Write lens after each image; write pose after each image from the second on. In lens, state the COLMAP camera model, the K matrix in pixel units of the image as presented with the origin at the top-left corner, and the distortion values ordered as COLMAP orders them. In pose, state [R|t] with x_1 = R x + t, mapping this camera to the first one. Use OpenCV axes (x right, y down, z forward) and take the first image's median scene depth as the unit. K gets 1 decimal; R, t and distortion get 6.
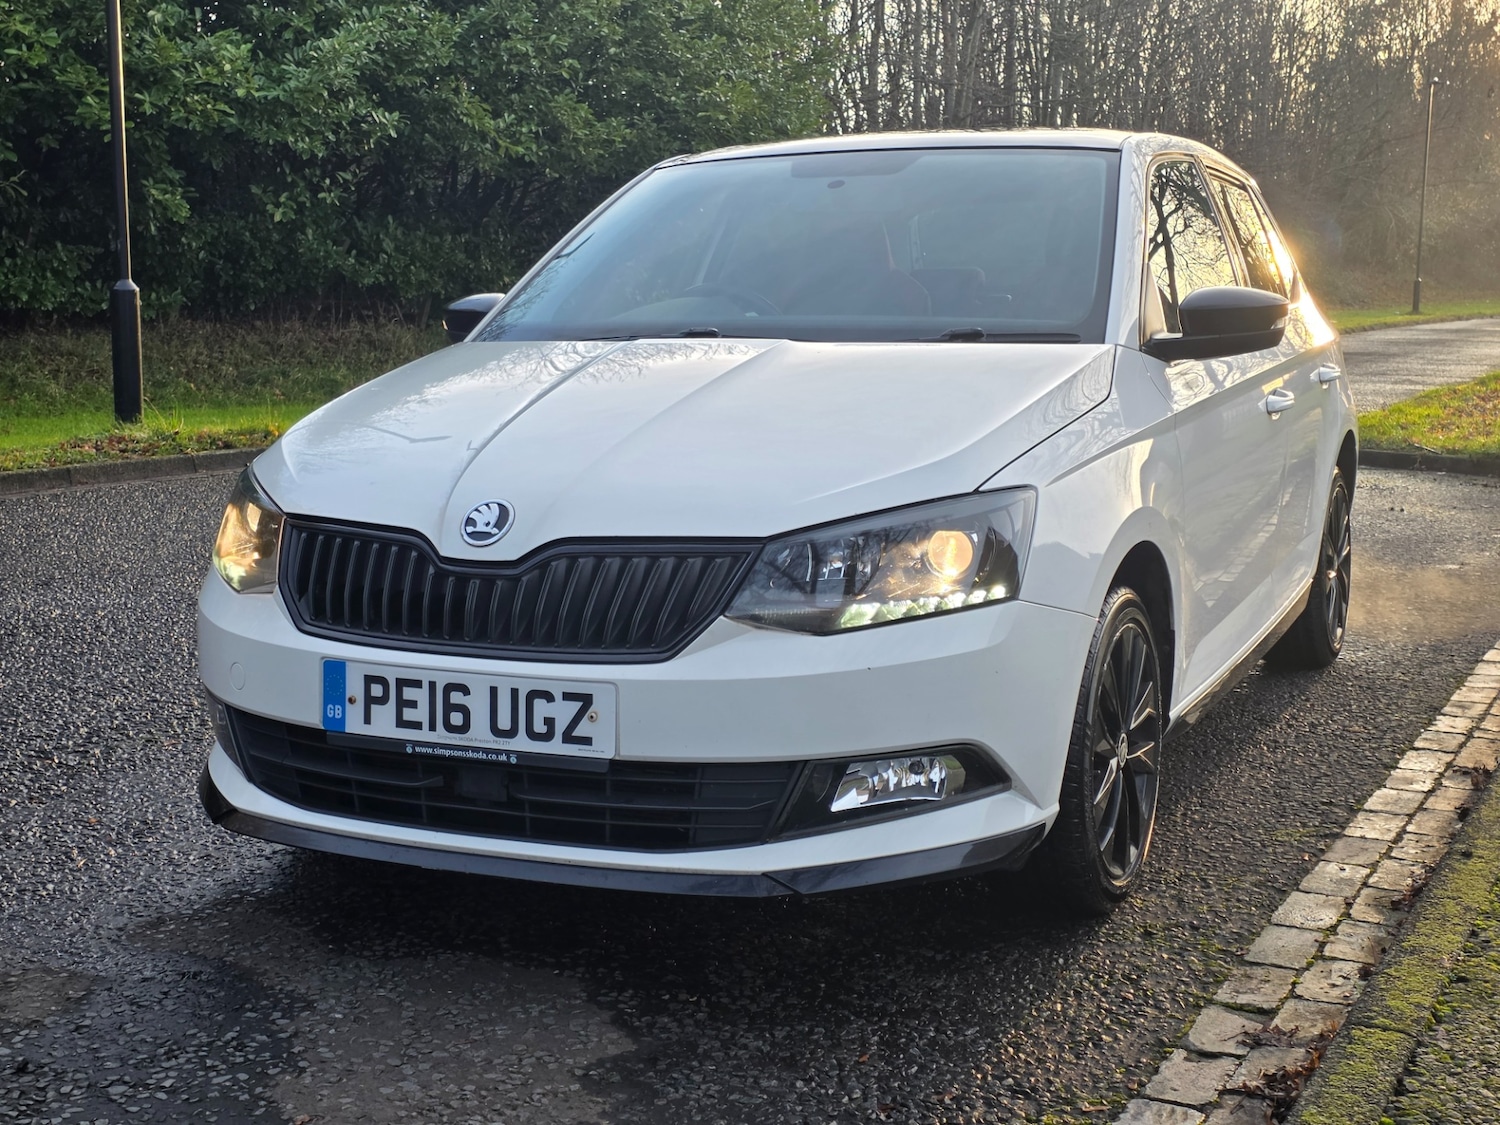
lens RADIAL K [[1995.6, 0, 781.9], [0, 1995.6, 509.7], [0, 0, 1]] dist [0.076548, 0.000000]
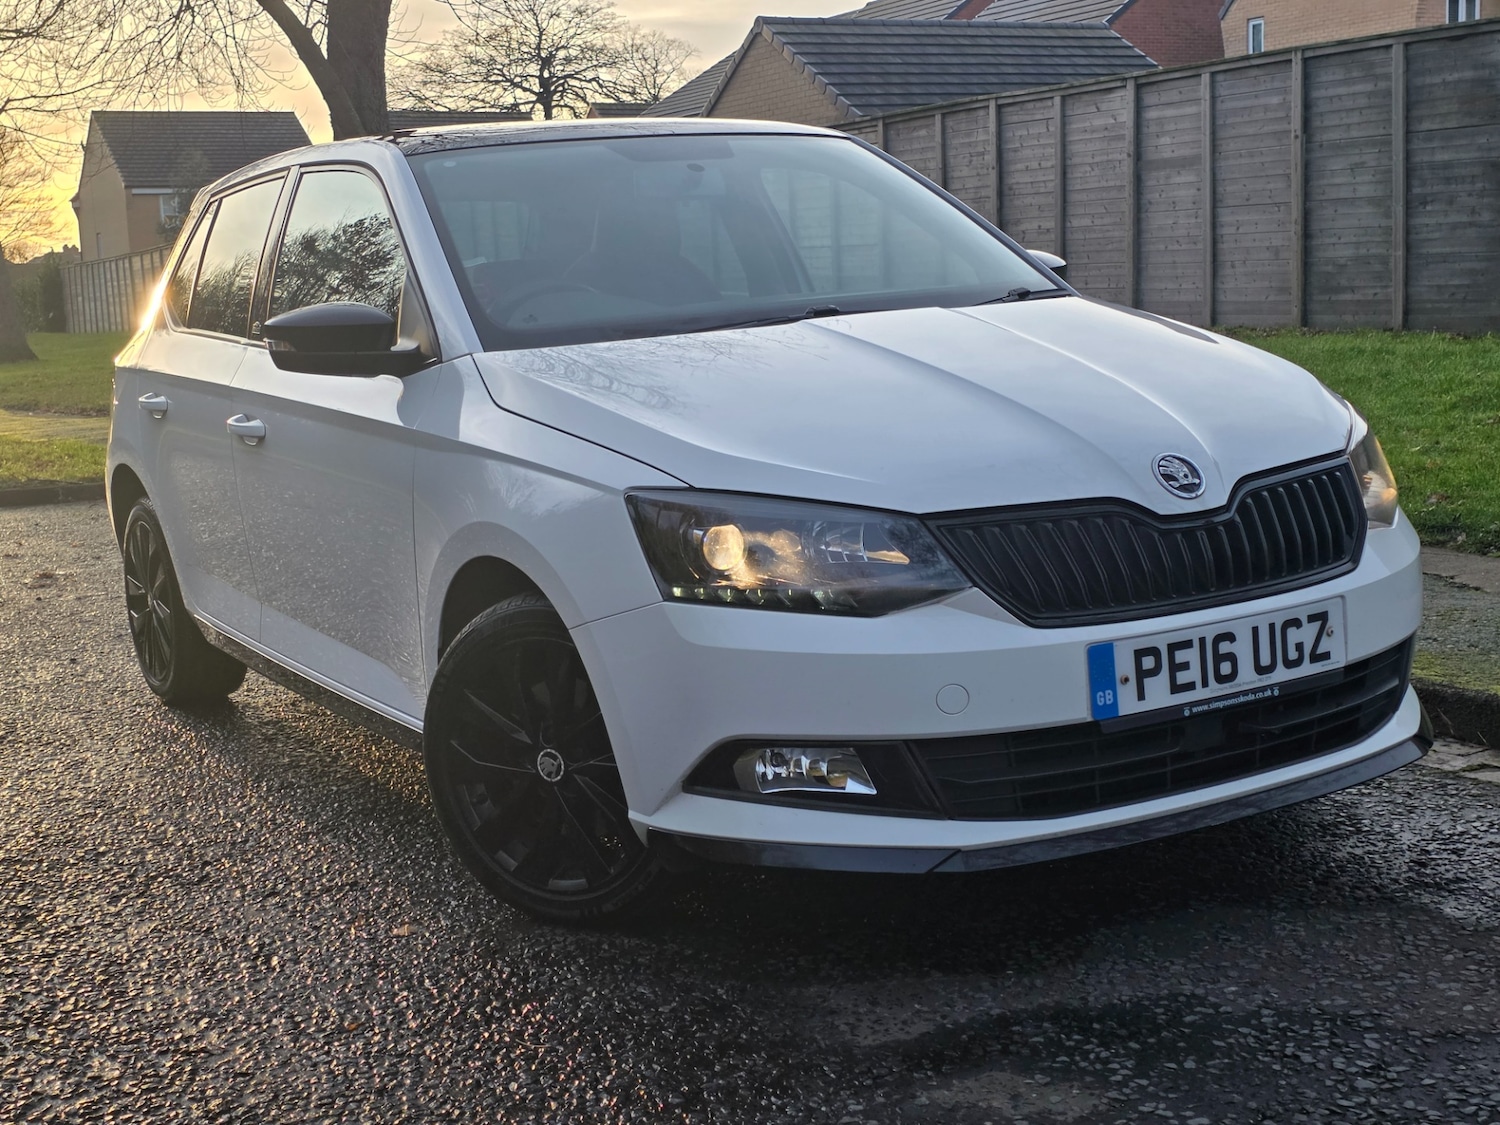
lens RADIAL K [[1995.6, 0, 753.7], [0, 1995.6, 576.4], [0, 0, 1]] dist [0.076548, 0.000000]
pose [[0.580799, -0.159454, 0.798277, -1.080783], [0.157168, 0.984142, 0.082230, -0.059823], [-0.798731, 0.077705, 0.596650, 0.578585]]
